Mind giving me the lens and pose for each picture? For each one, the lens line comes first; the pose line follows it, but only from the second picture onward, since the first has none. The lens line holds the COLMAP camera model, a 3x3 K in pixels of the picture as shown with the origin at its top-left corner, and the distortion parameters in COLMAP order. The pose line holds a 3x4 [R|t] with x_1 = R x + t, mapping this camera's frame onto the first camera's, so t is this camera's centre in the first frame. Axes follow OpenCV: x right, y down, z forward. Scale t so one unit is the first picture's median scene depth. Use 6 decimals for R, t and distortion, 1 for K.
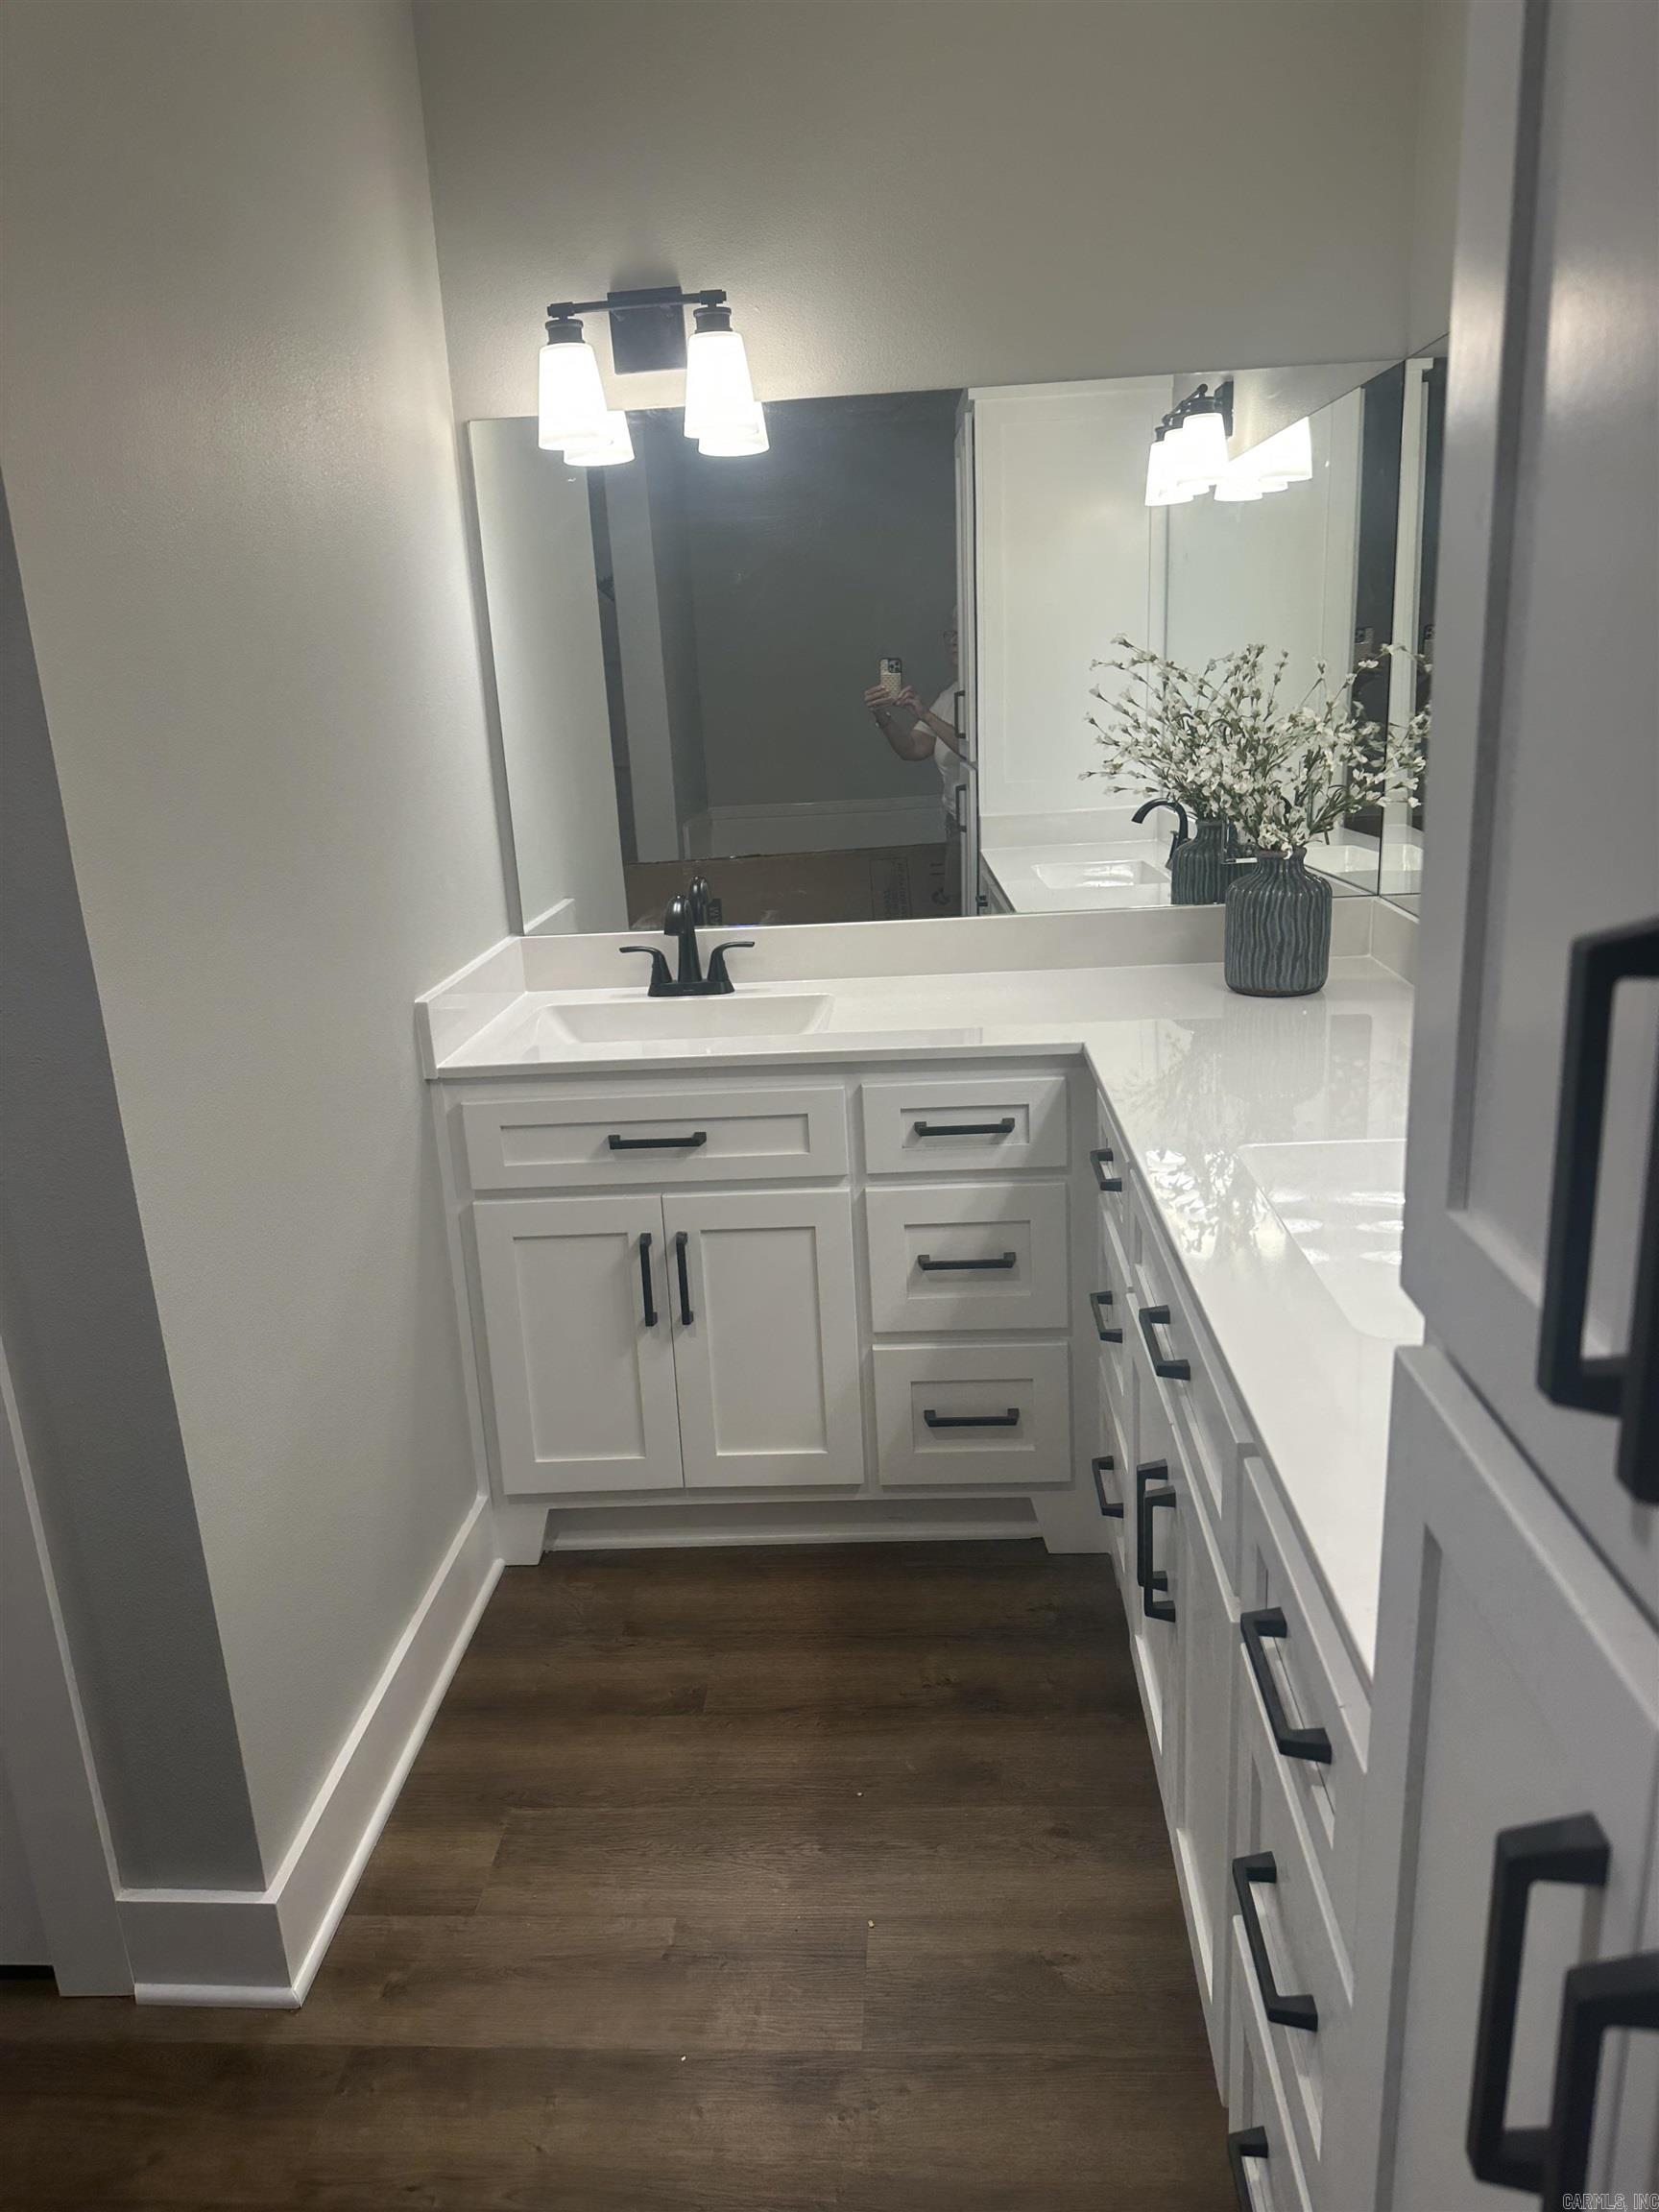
lens RADIAL K [[1544.4, 0, 829.5], [0, 1544.4, 1106.0], [0, 0, 1]] dist [0.128572, -0.202153]
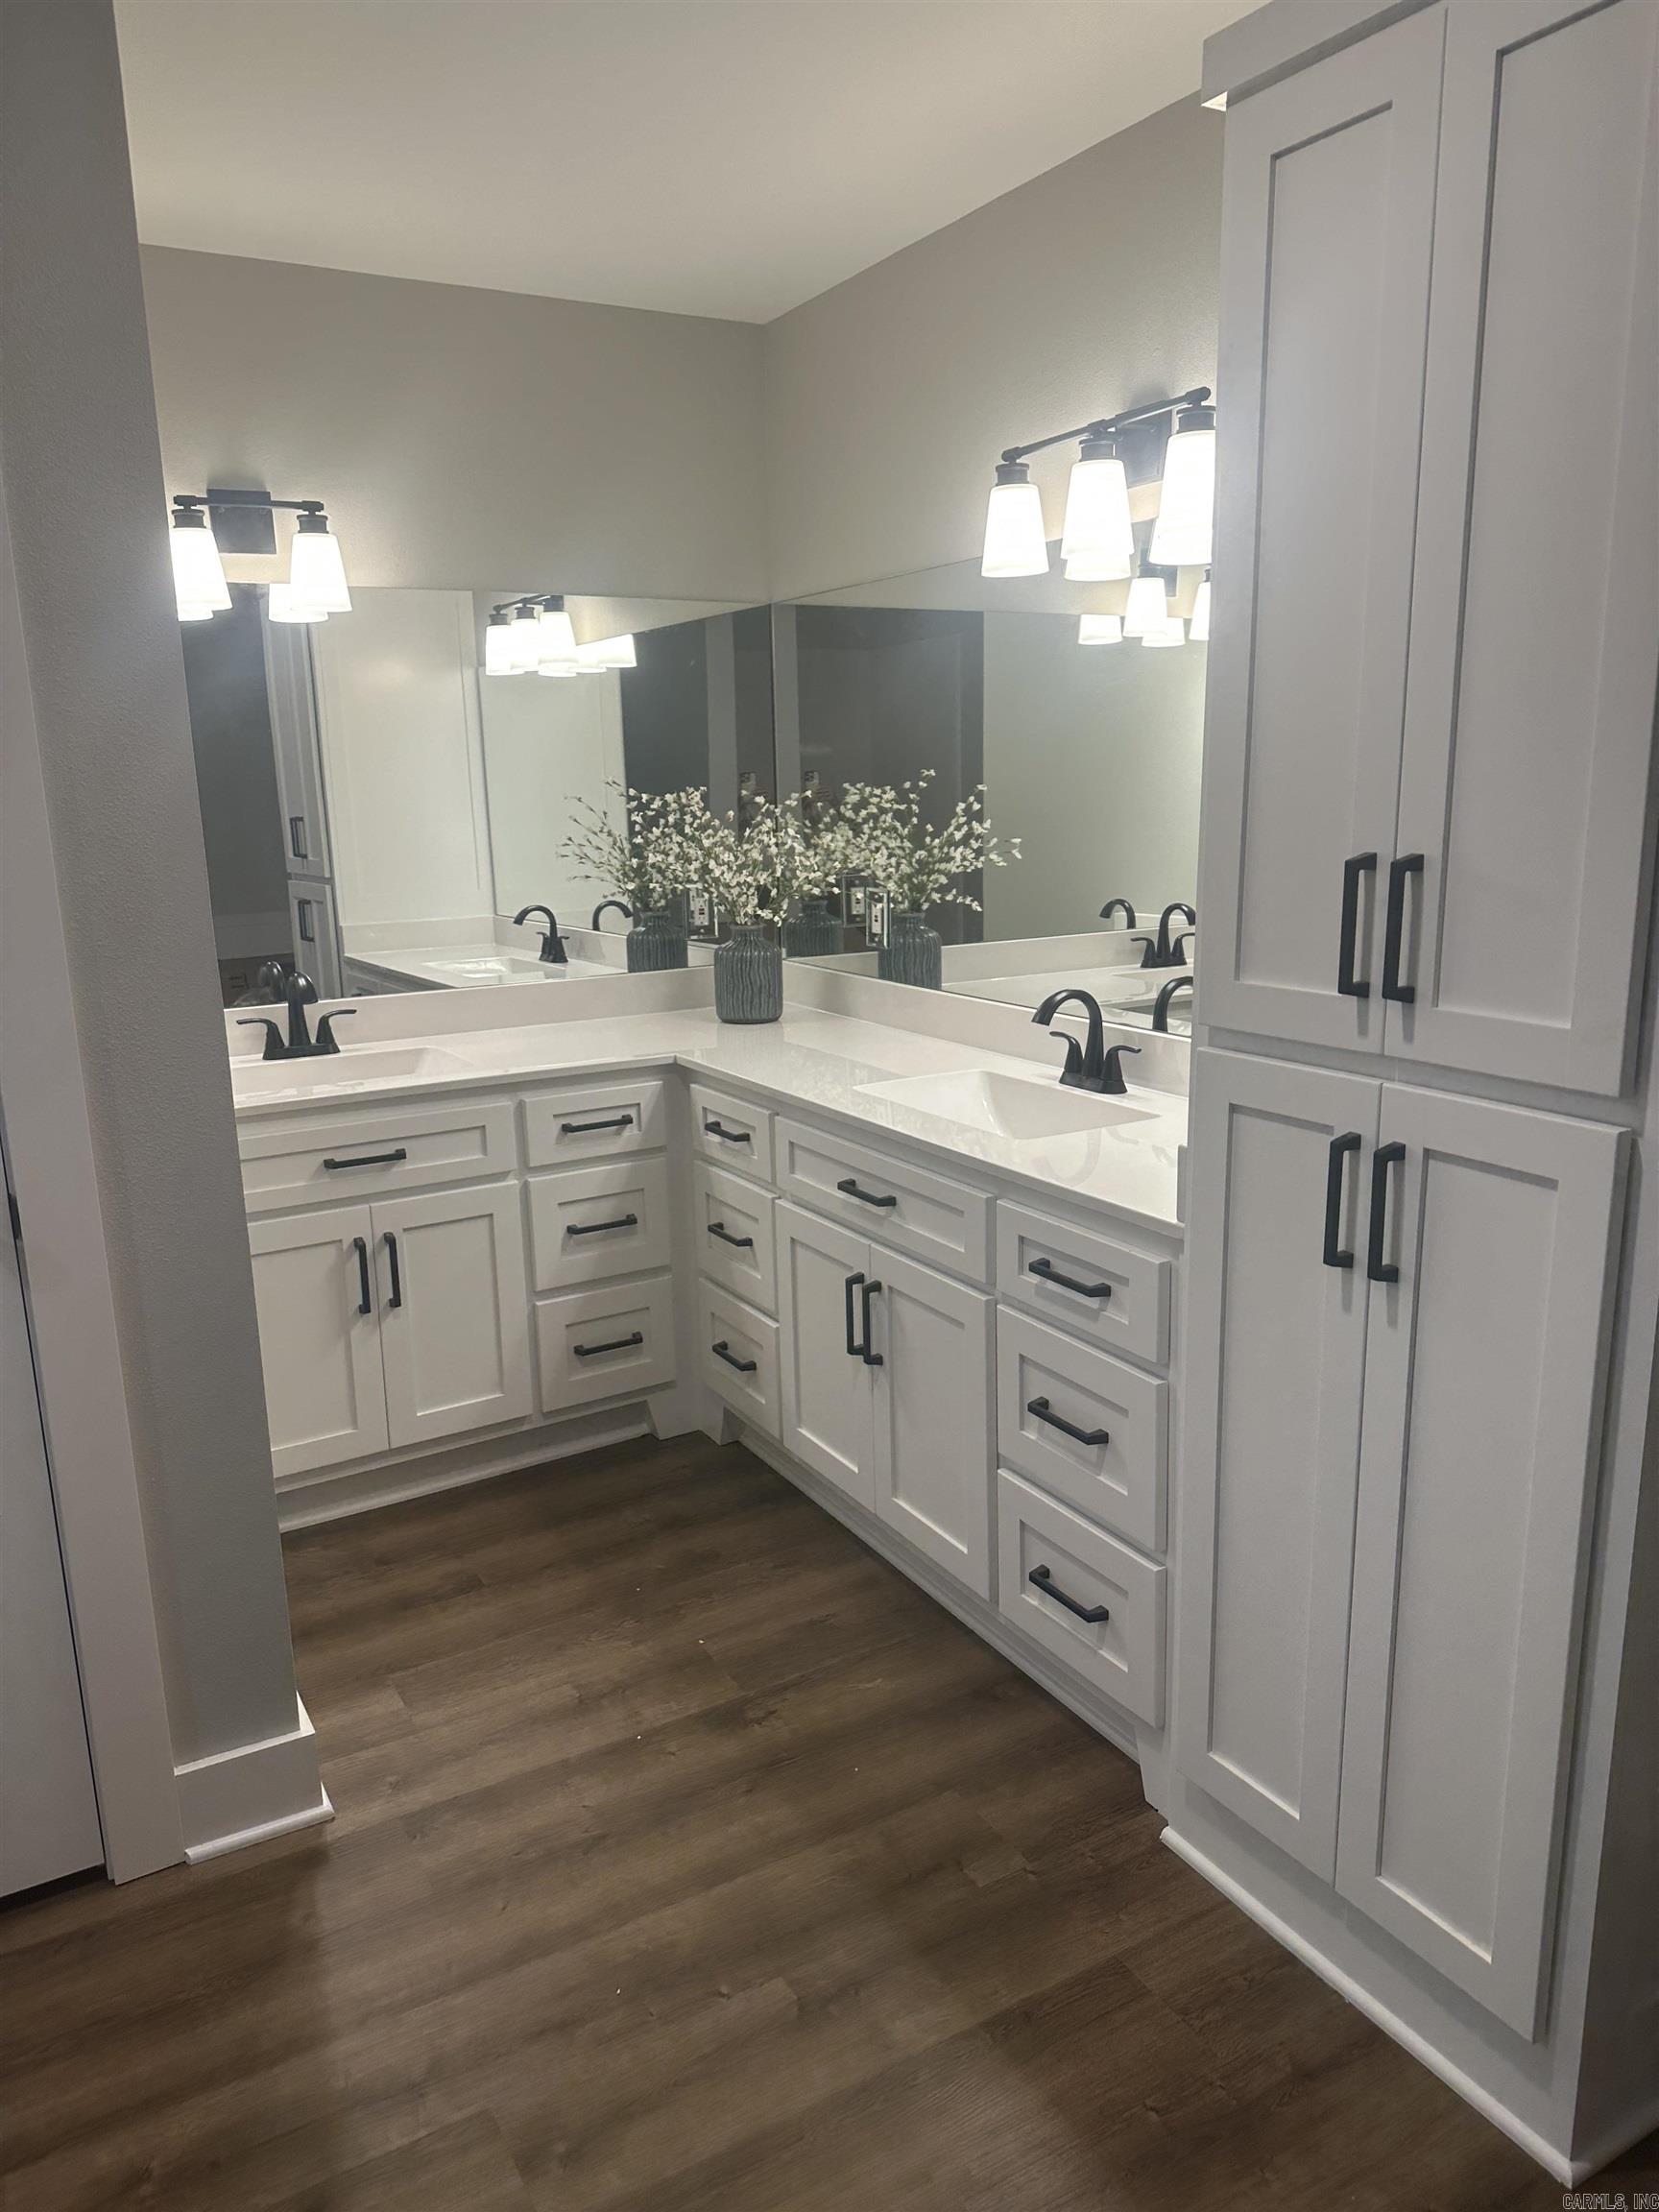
lens RADIAL K [[1529.8, 0, 830.0], [0, 1529.8, 1118.9], [0, 0, 1]] dist [0.166847, -0.338042]
pose [[0.832869, -0.090891, 0.545956, -0.468443], [0.133226, 0.990343, -0.038367, 0.086137], [-0.537196, 0.104690, 0.836935, -0.240884]]
